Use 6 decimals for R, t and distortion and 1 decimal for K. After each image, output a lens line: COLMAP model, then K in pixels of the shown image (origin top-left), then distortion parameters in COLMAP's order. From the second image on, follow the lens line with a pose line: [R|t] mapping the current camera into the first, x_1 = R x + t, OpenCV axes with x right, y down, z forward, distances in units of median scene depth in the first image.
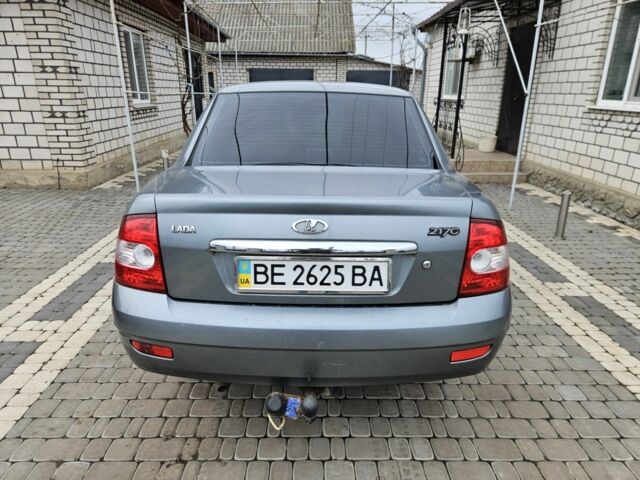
lens RADIAL K [[431.0, 0, 322.8], [0, 431.0, 238.2], [0, 0, 1]] dist [0.029795, -0.006425]
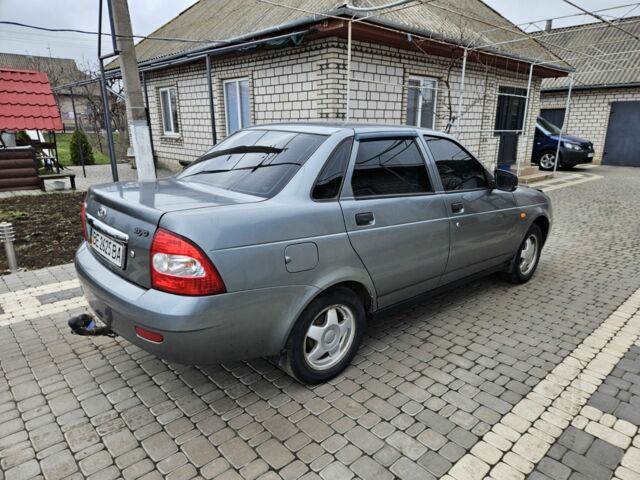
lens RADIAL K [[431.0, 0, 324.1], [0, 431.0, 242.2], [0, 0, 1]] dist [0.029795, -0.006425]
pose [[0.659634, 0.183119, -0.728938, 0.648820], [-0.235914, 0.971295, 0.030517, -0.062847], [0.713602, 0.151836, 0.683899, 0.200057]]
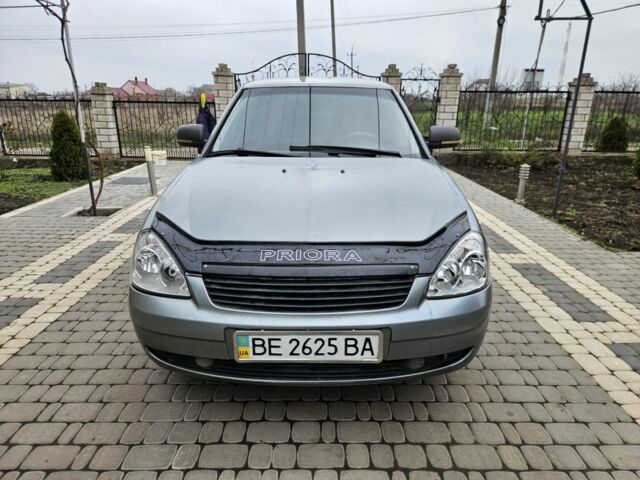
lens RADIAL K [[431.0, 0, 322.0], [0, 431.0, 240.5], [0, 0, 1]] dist [0.029795, -0.006425]
pose [[-0.999492, -0.027935, 0.015317, -0.050452], [-0.013321, 0.803191, 0.595572, -0.578591], [-0.028940, 0.595066, -0.803156, 1.831229]]
